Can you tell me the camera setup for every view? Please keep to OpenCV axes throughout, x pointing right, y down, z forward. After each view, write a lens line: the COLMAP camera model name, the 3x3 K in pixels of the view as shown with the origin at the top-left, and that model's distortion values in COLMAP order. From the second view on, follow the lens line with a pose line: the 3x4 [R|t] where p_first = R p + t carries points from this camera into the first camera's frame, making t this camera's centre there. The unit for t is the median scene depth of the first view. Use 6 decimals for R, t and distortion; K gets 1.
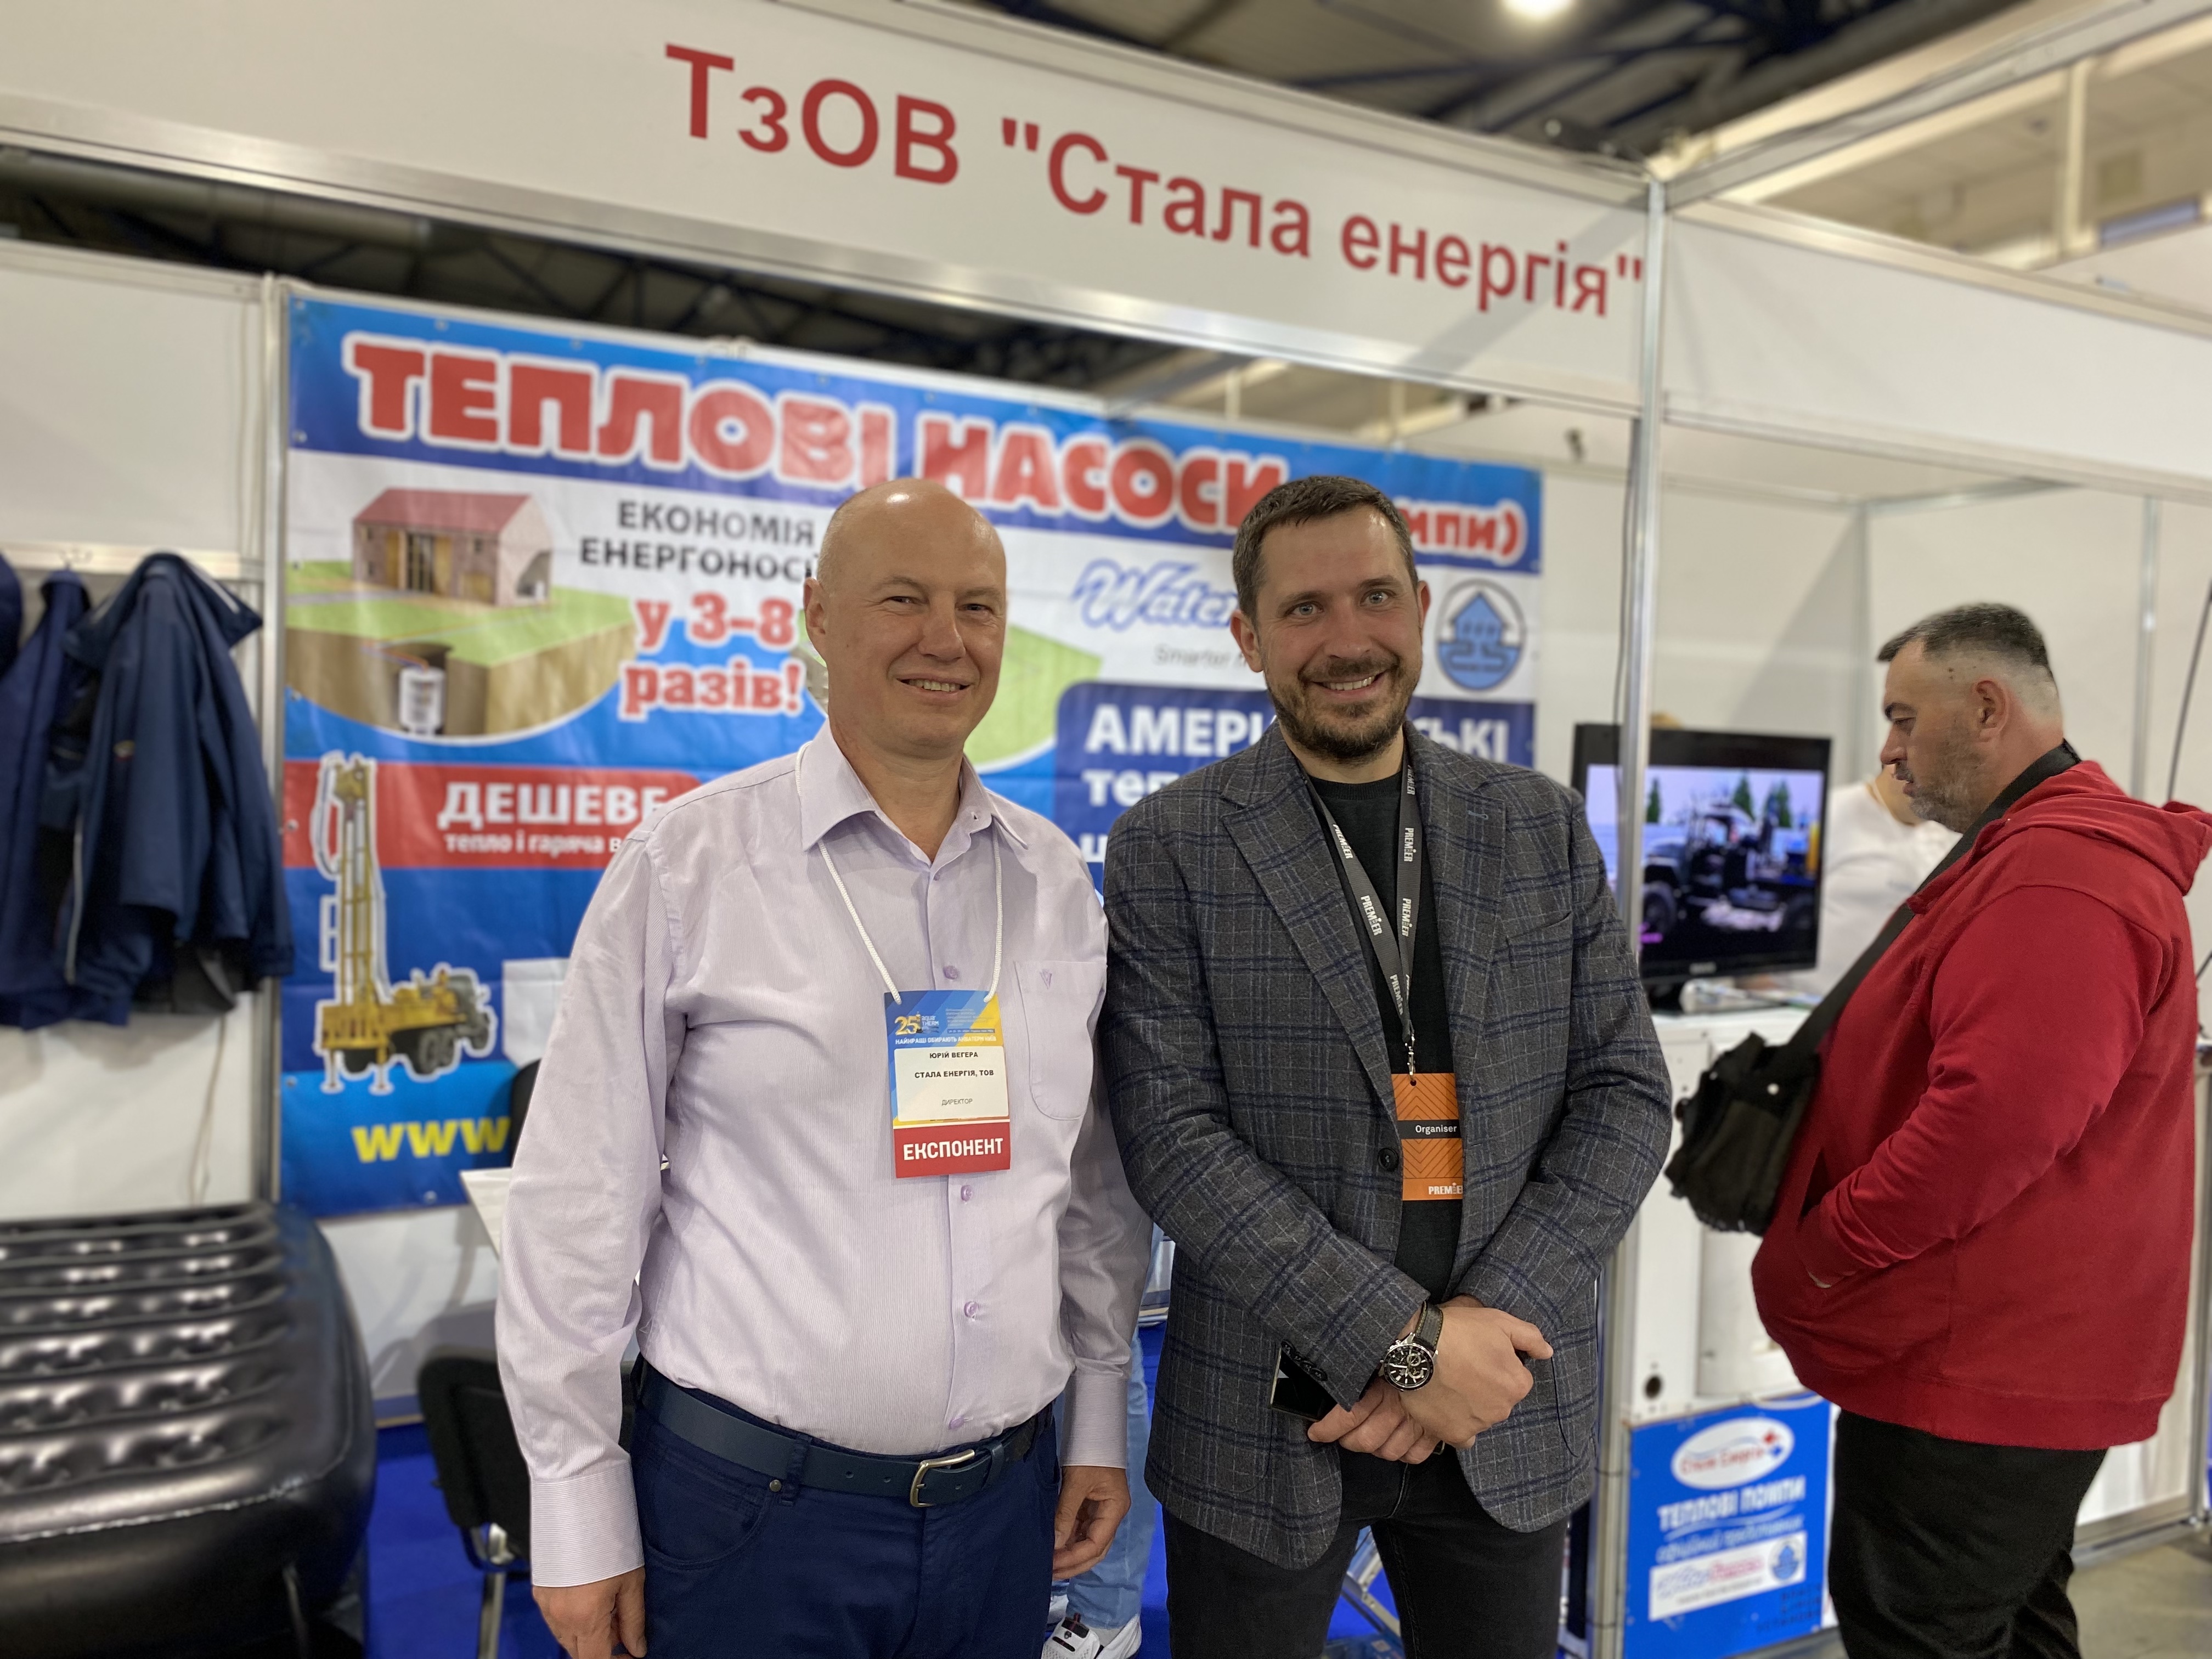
lens RADIAL K [[1675.0, 0, 1104.7], [0, 1675.0, 828.4], [0, 0, 1]] dist [0.031915, -0.028252]
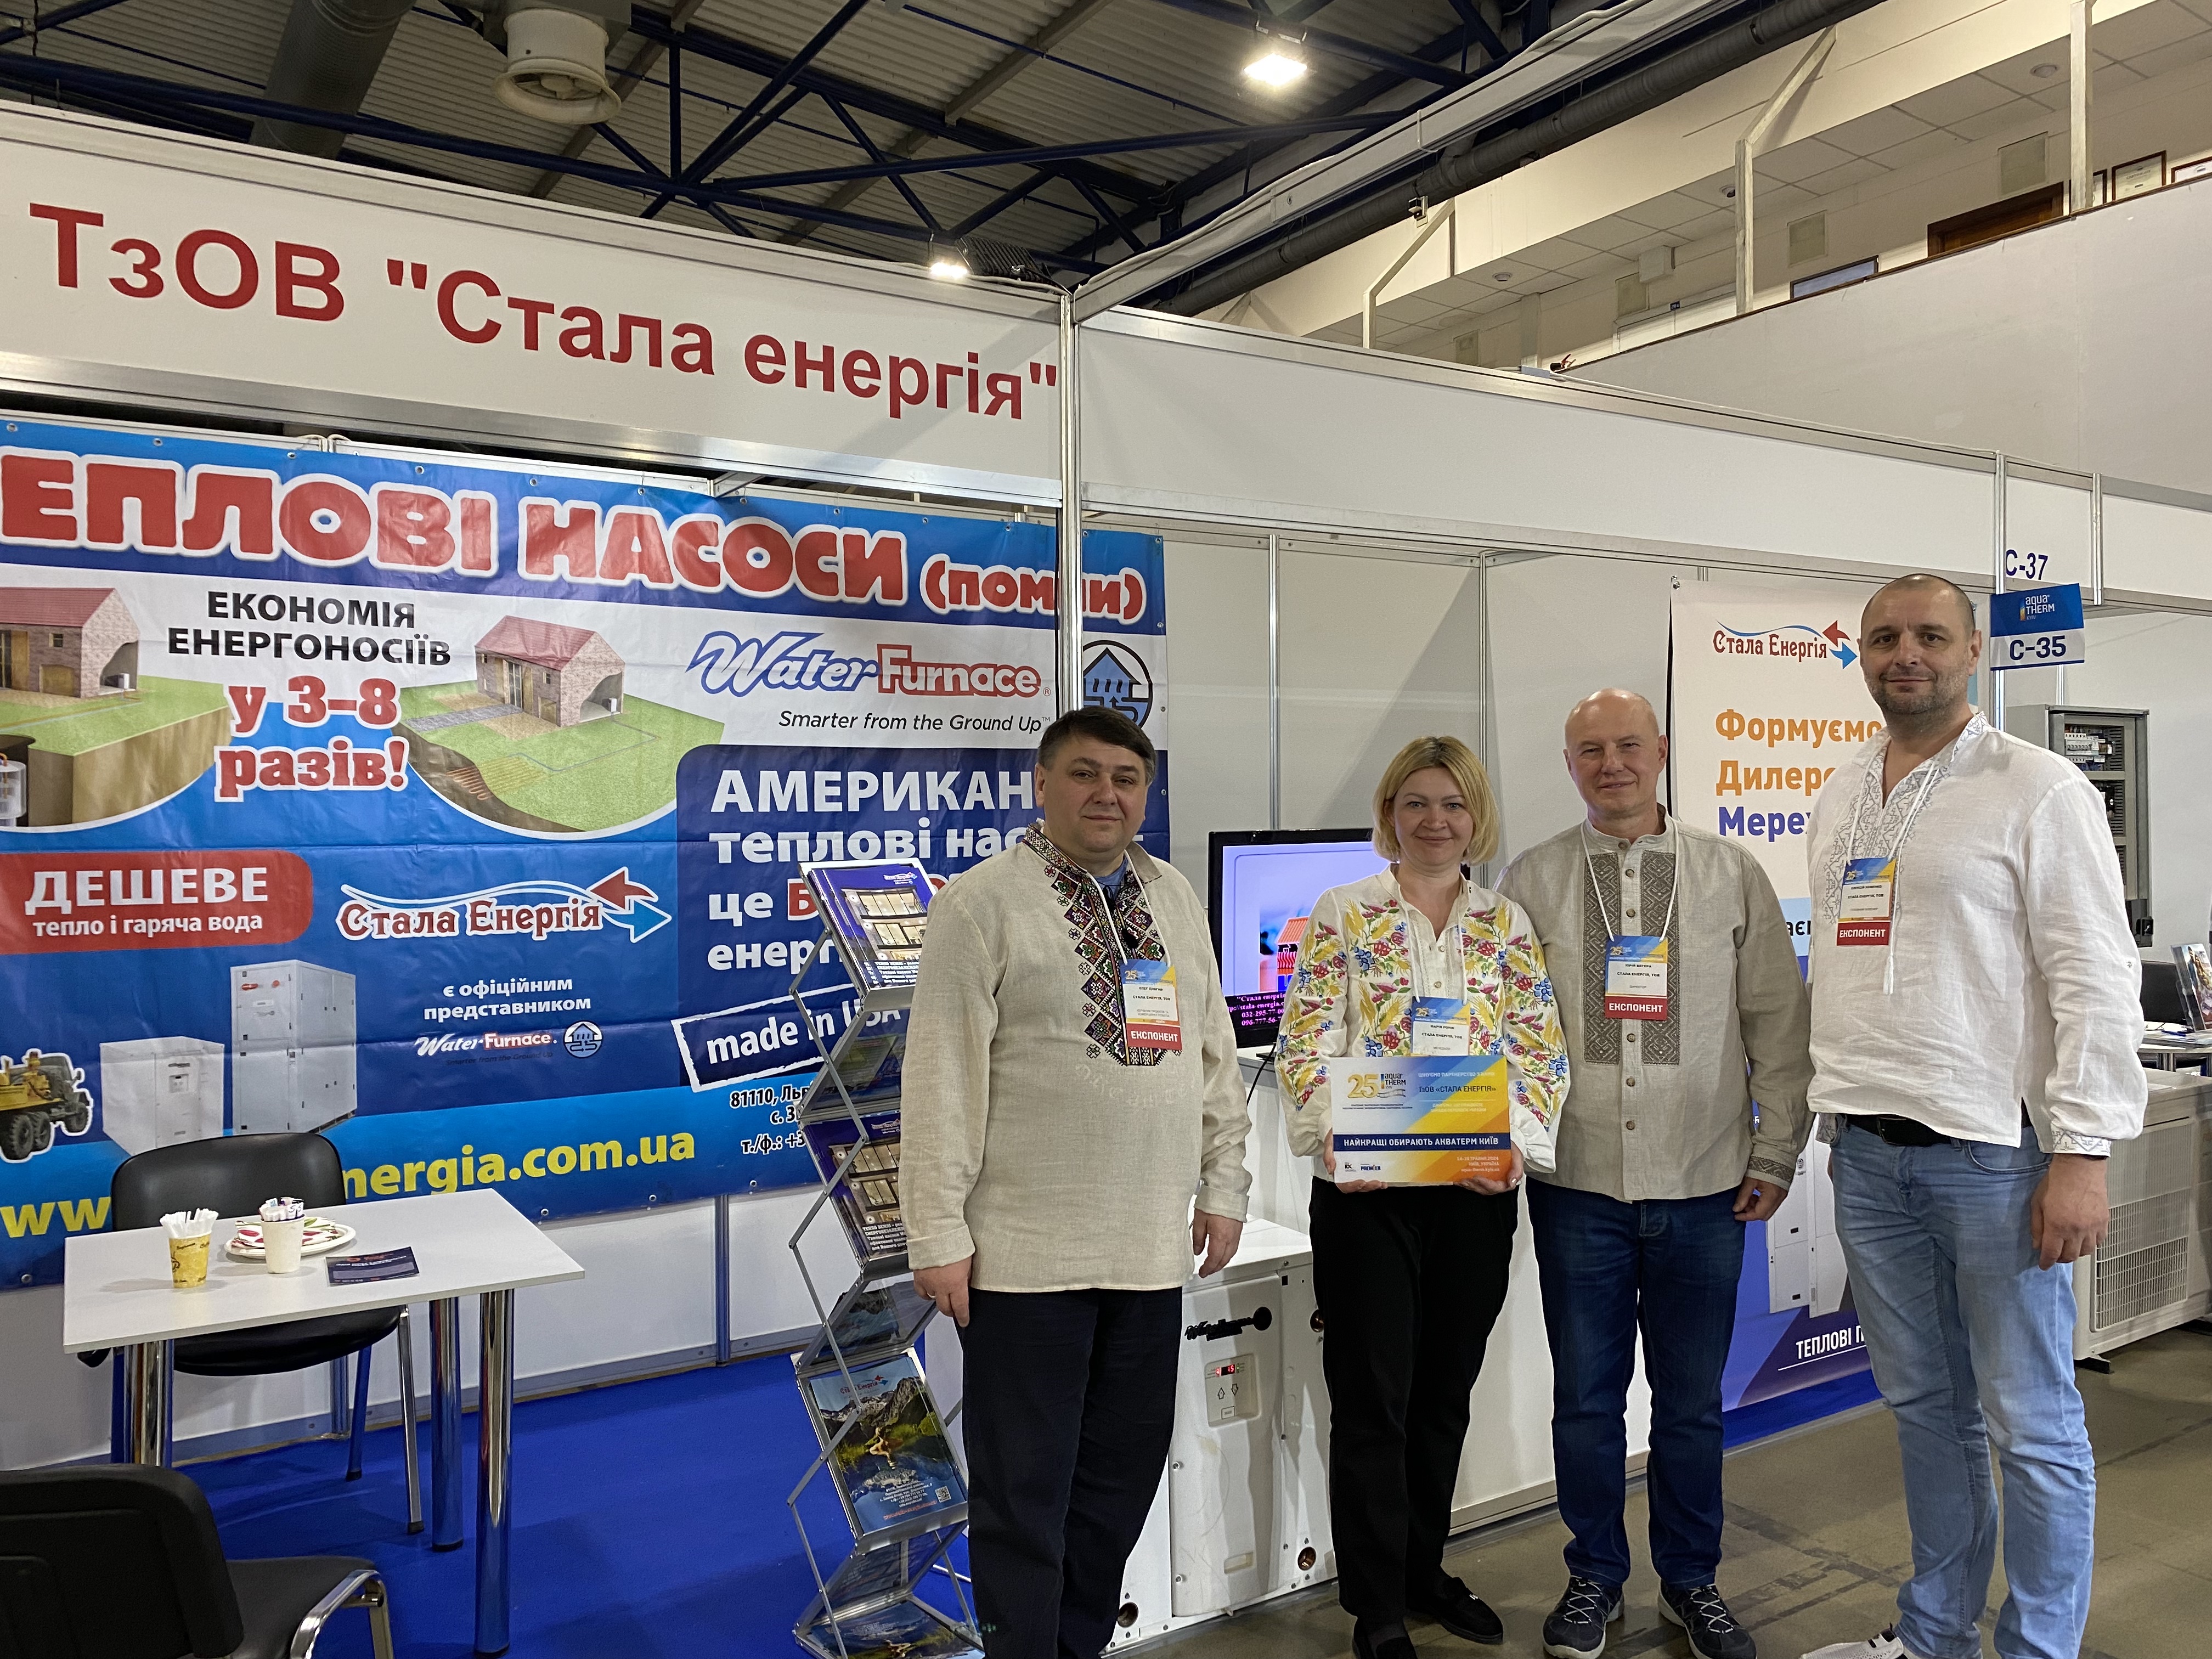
lens RADIAL K [[1675.0, 0, 1121.7], [0, 1675.0, 827.8], [0, 0, 1]] dist [0.031915, -0.028252]
pose [[0.995592, -0.039539, 0.085053, 0.179630], [0.041791, 0.998817, -0.024863, 0.000004], [-0.083969, 0.028308, 0.996066, -0.079506]]
